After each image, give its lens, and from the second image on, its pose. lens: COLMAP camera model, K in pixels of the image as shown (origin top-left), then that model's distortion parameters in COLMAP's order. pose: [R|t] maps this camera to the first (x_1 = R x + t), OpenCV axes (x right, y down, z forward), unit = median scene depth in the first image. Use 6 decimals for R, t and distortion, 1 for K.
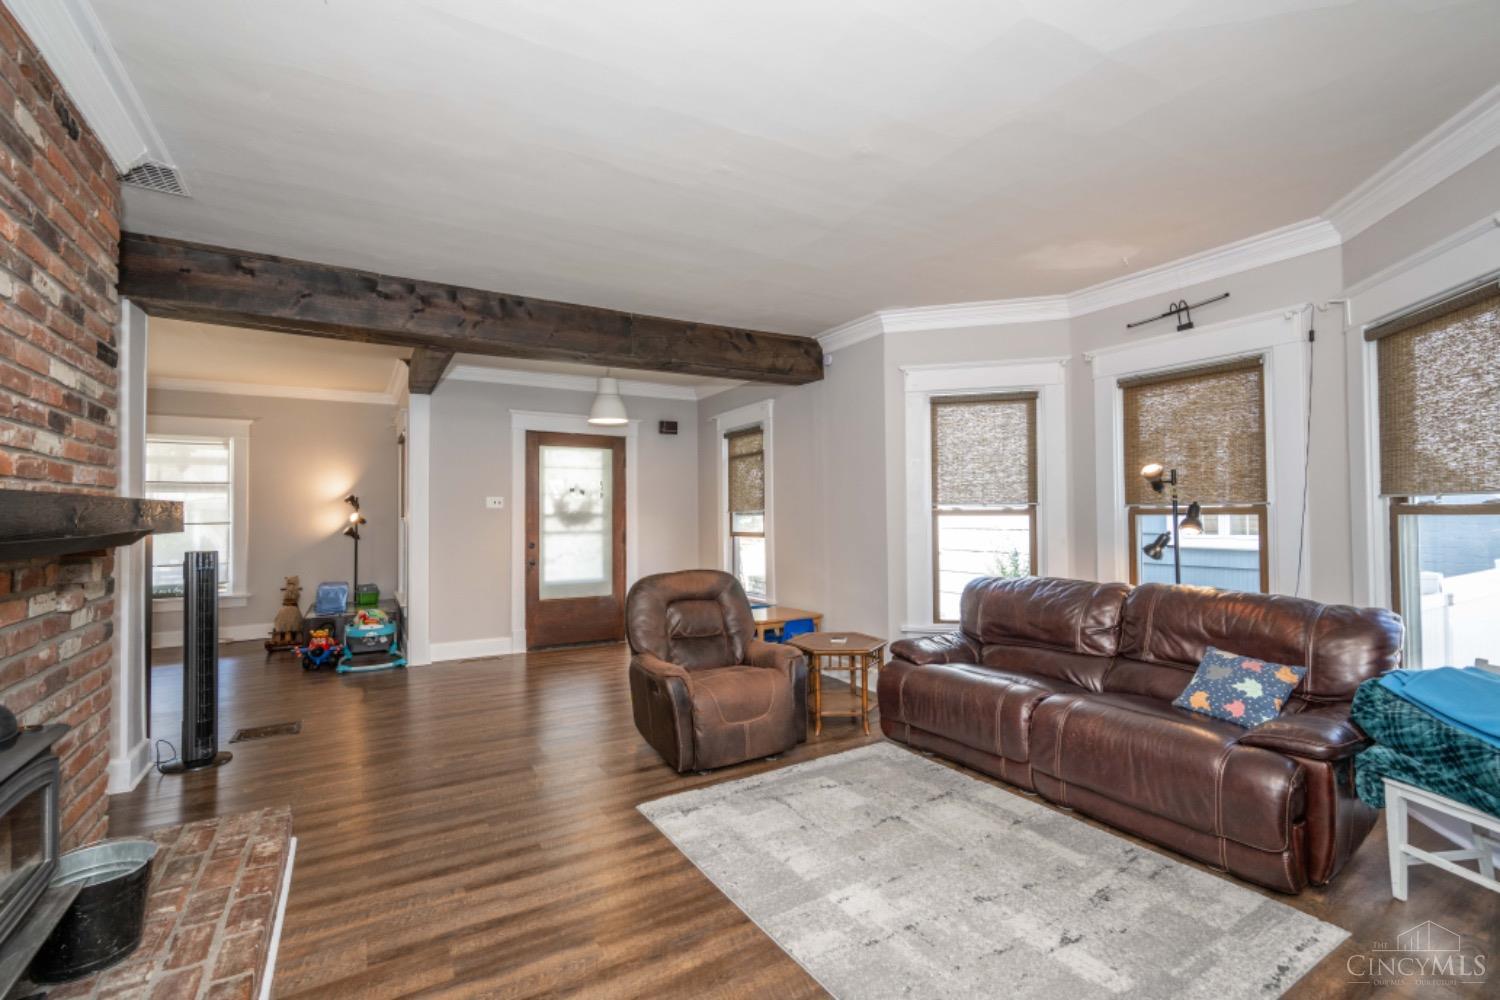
lens RADIAL K [[659.0, 0, 745.1], [0, 659.0, 500.3], [0, 0, 1]] dist [-0.000823, -0.000215]
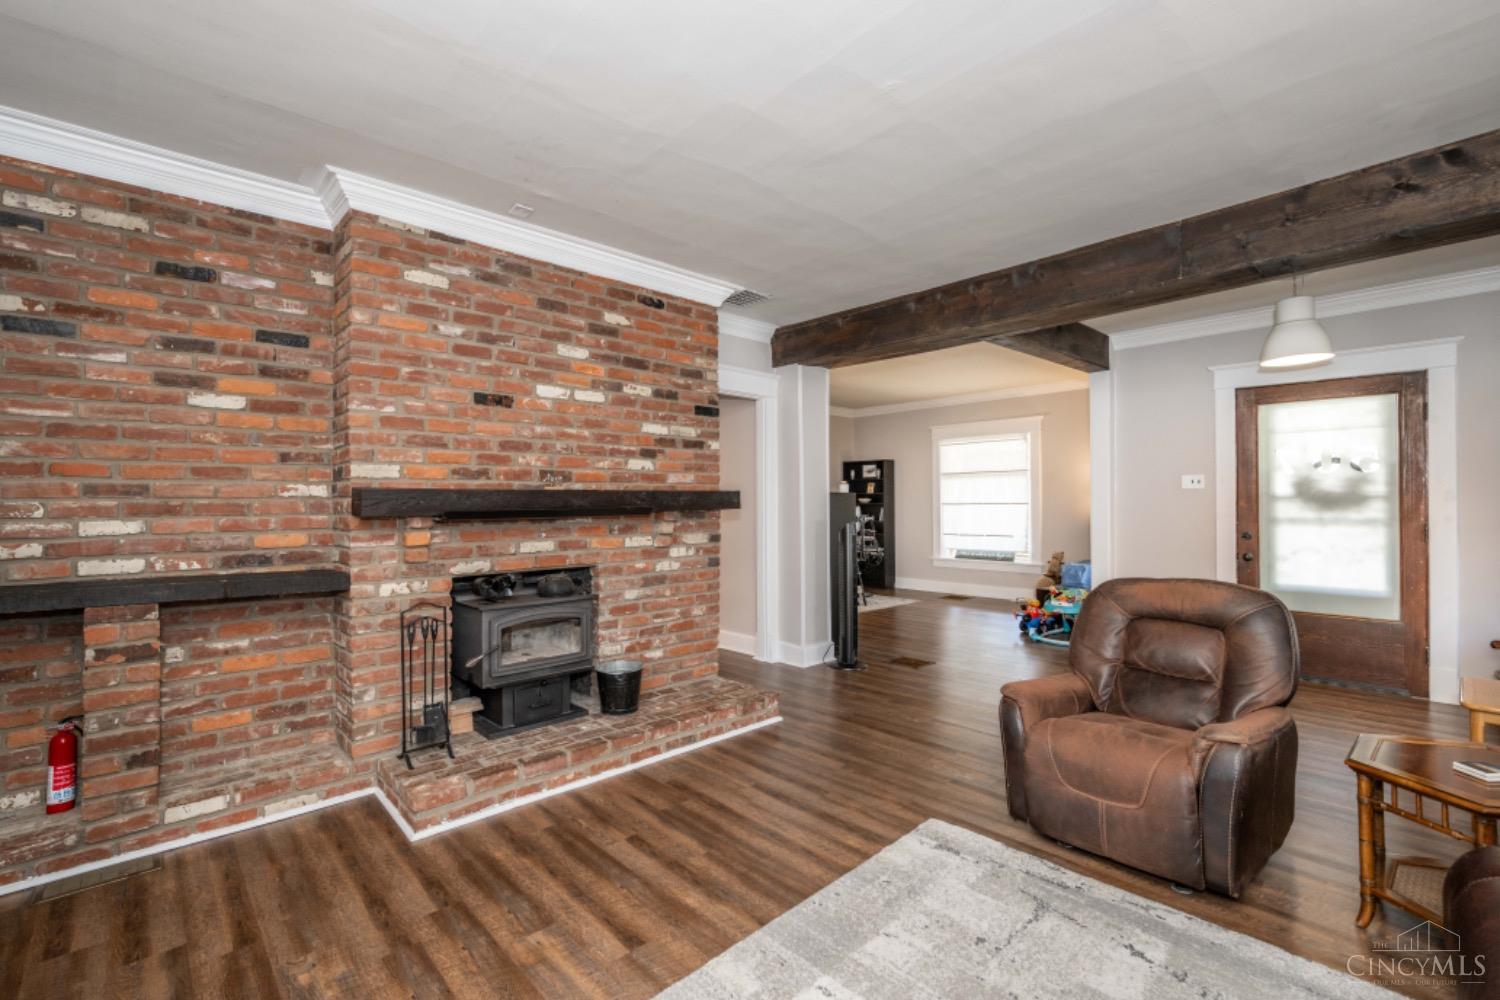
lens RADIAL K [[659.0, 0, 749.4], [0, 659.0, 499.8], [0, 0, 1]] dist [-0.000823, -0.000215]
pose [[0.215527, 0.004411, -0.976488, 0.559491], [0.024847, 0.999641, 0.010000, 0.007091], [0.976182, -0.026418, 0.215340, 0.475630]]
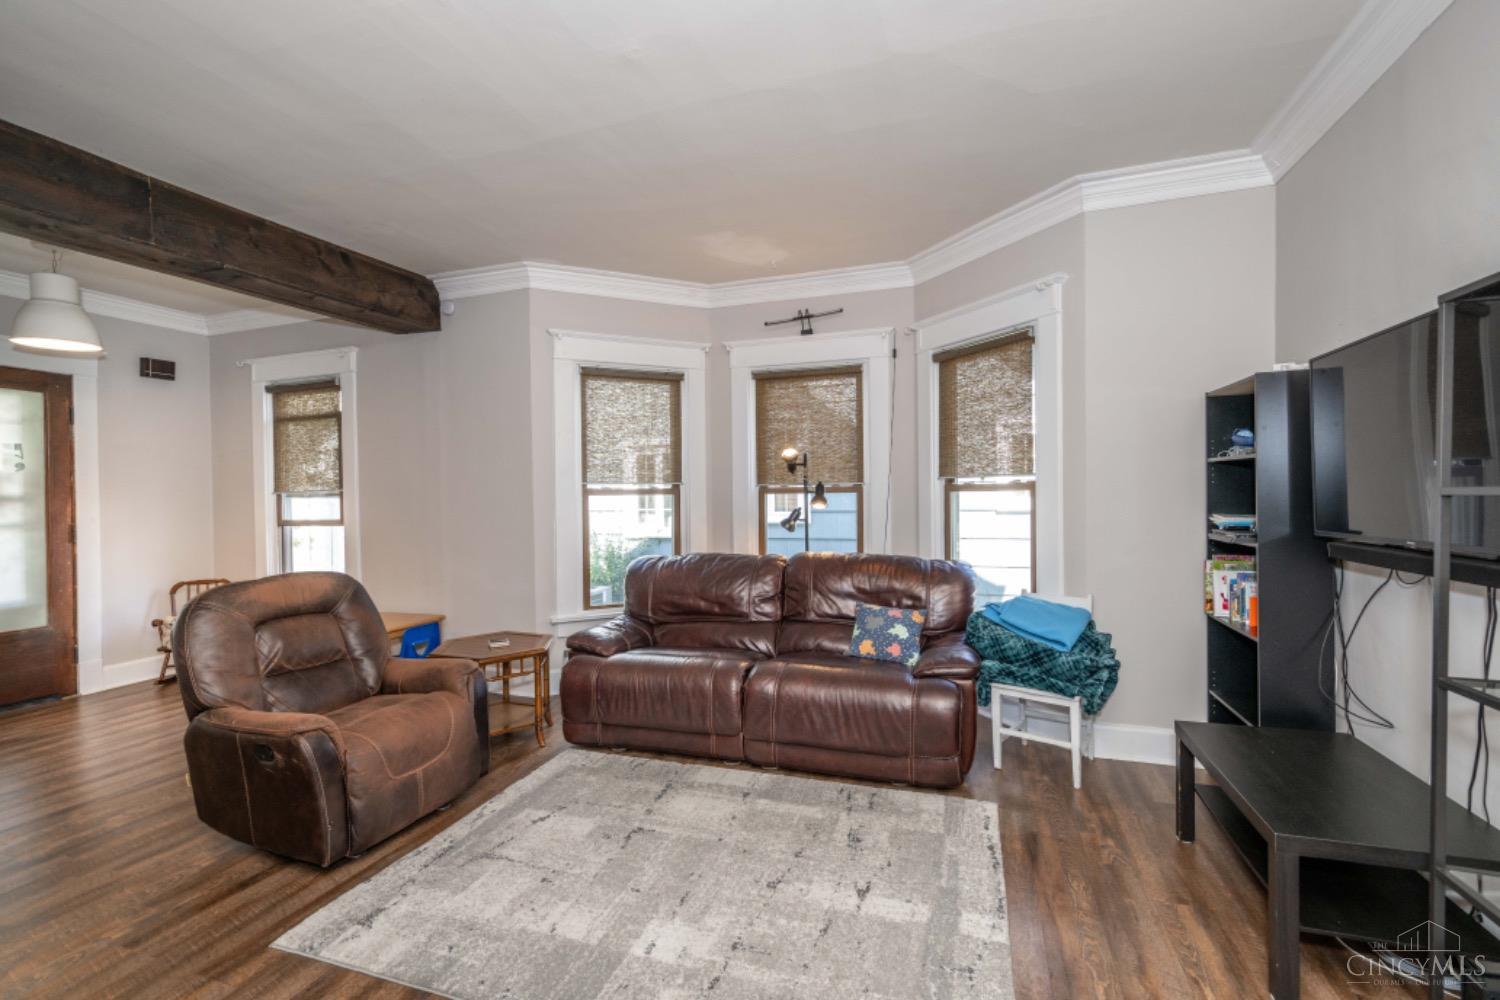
lens RADIAL K [[659.0, 0, 744.1], [0, 659.0, 499.6], [0, 0, 1]] dist [-0.000823, -0.000215]
pose [[0.765569, -0.007394, 0.643311, -0.184673], [-0.007459, 0.999765, 0.020367, 0.011486], [-0.643310, -0.020390, 0.765334, 0.184076]]
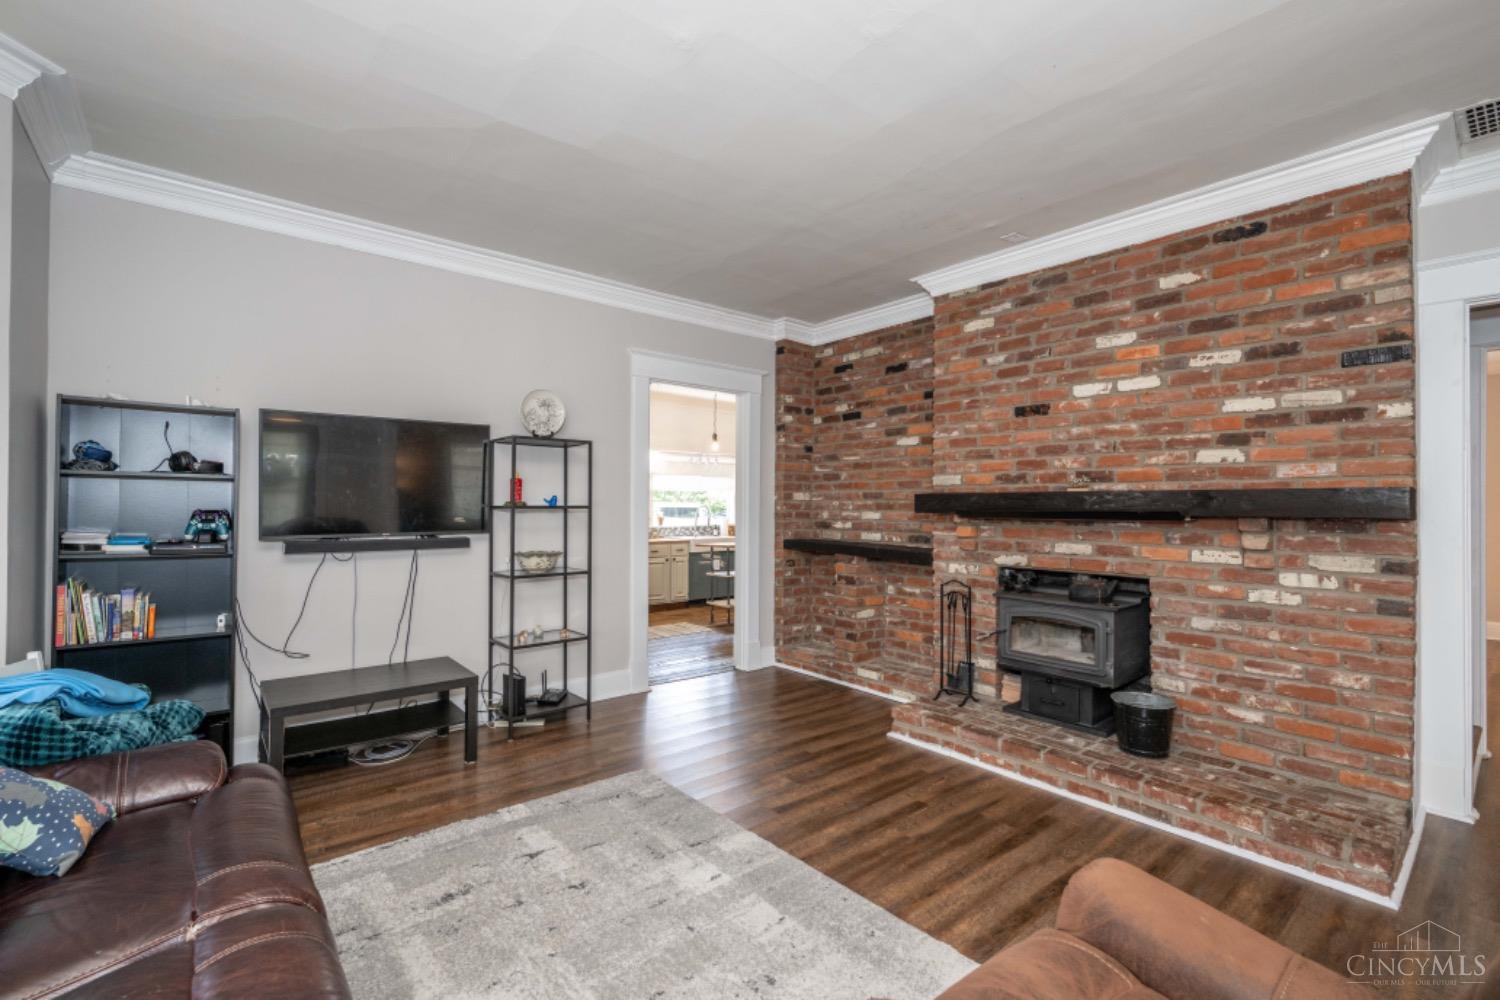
lens RADIAL K [[659.0, 0, 744.8], [0, 659.0, 500.0], [0, 0, 1]] dist [-0.000823, -0.000215]
pose [[-0.987651, 0.002812, -0.156646, 0.165166], [0.006756, 0.999673, -0.024653, 0.027600], [0.156525, -0.025406, -0.987347, 1.275623]]
